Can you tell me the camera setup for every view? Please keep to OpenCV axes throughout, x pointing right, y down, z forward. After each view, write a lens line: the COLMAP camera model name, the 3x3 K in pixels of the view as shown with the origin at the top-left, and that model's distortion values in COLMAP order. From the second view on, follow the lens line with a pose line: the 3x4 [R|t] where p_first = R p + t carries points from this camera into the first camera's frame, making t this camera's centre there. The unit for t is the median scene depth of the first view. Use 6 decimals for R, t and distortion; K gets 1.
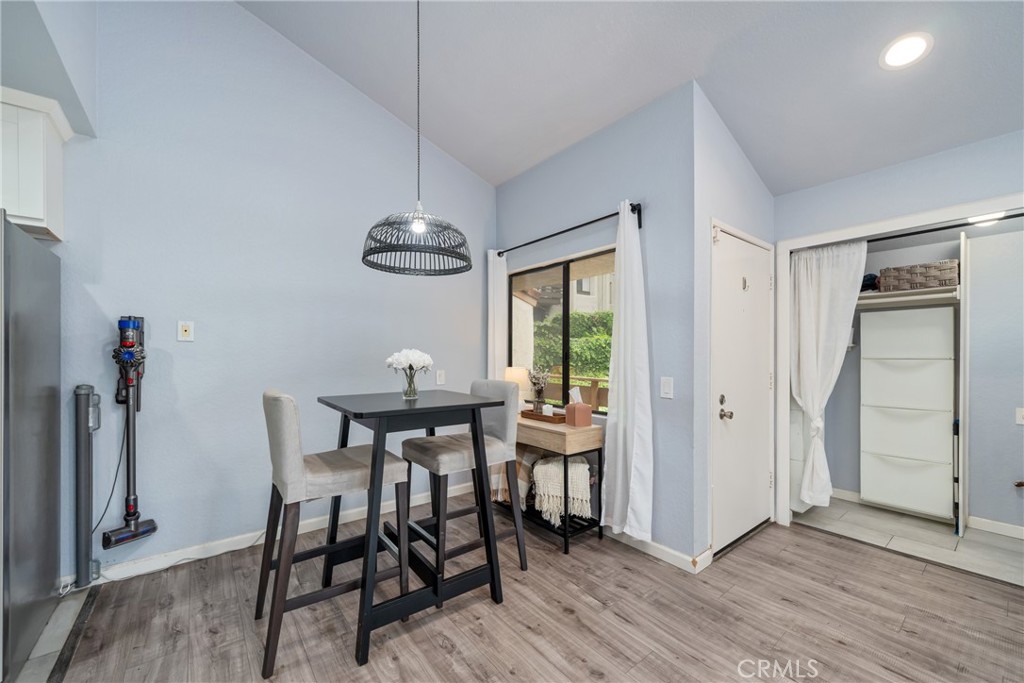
lens RADIAL K [[400.2, 0, 508.1], [0, 400.2, 355.4], [0, 0, 1]] dist [-0.001926, 0.000067]
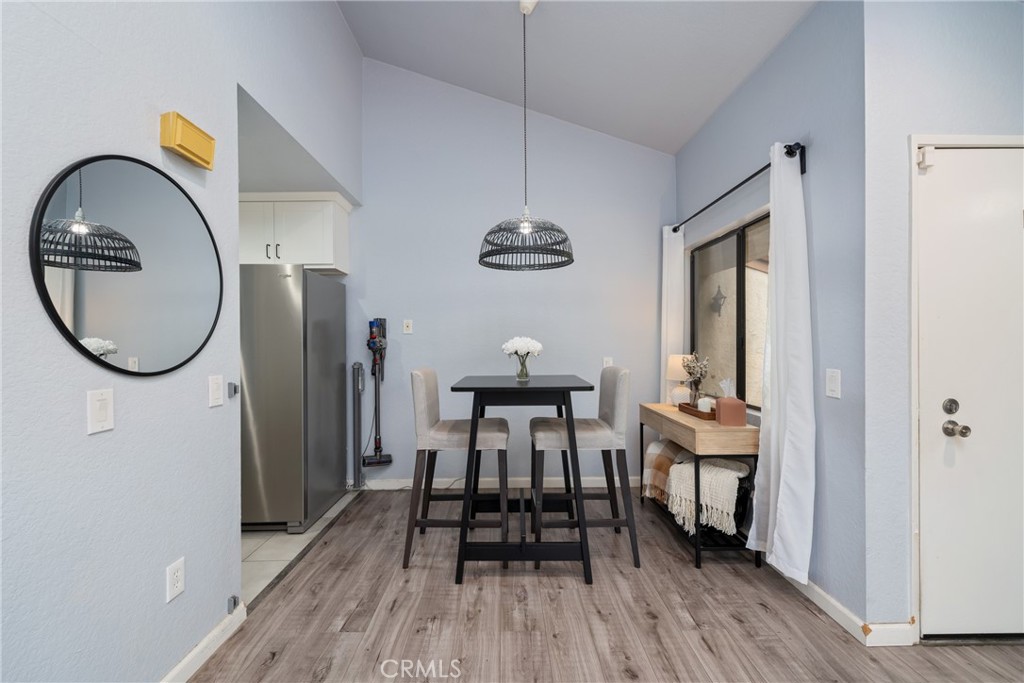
lens RADIAL K [[428.1, 0, 509.0], [0, 428.1, 344.7], [0, 0, 1]] dist [-0.000765, 0.000038]
pose [[0.793754, -0.005046, -0.608219, 0.454298], [0.007229, 0.999973, 0.001138, 0.004377], [0.608196, -0.005301, 0.793769, 0.009342]]
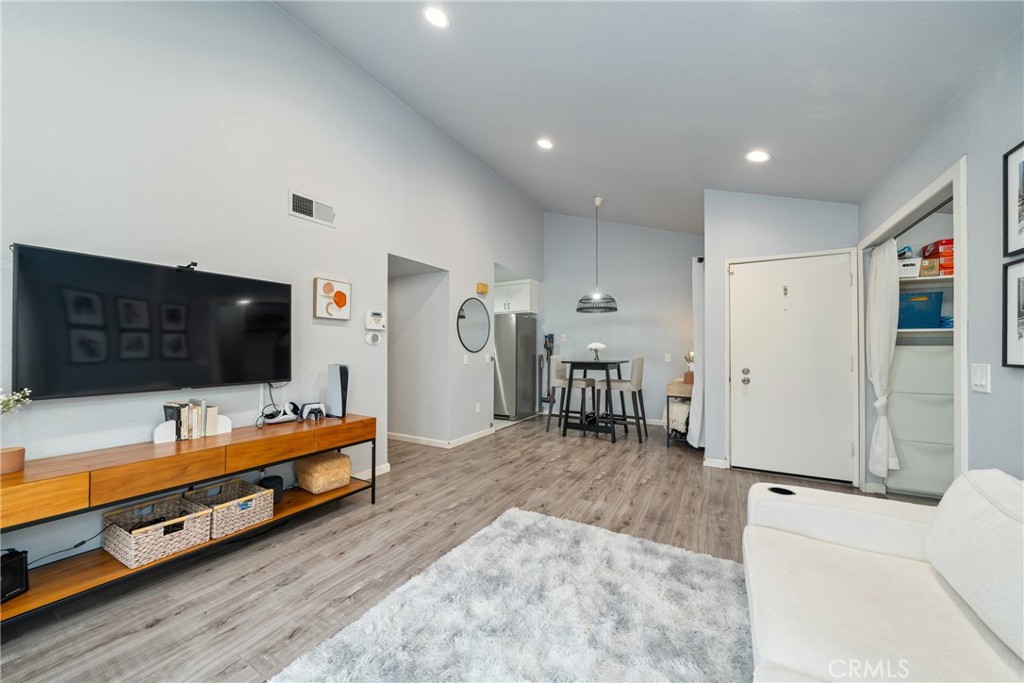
lens RADIAL K [[377.0, 0, 505.8], [0, 377.0, 345.1], [0, 0, 1]] dist [-0.001264, -0.000028]
pose [[0.370298, -0.010367, -0.928855, 1.812627], [-0.001209, 0.999931, -0.011643, 0.031123], [0.928912, 0.005435, 0.370261, -0.474369]]
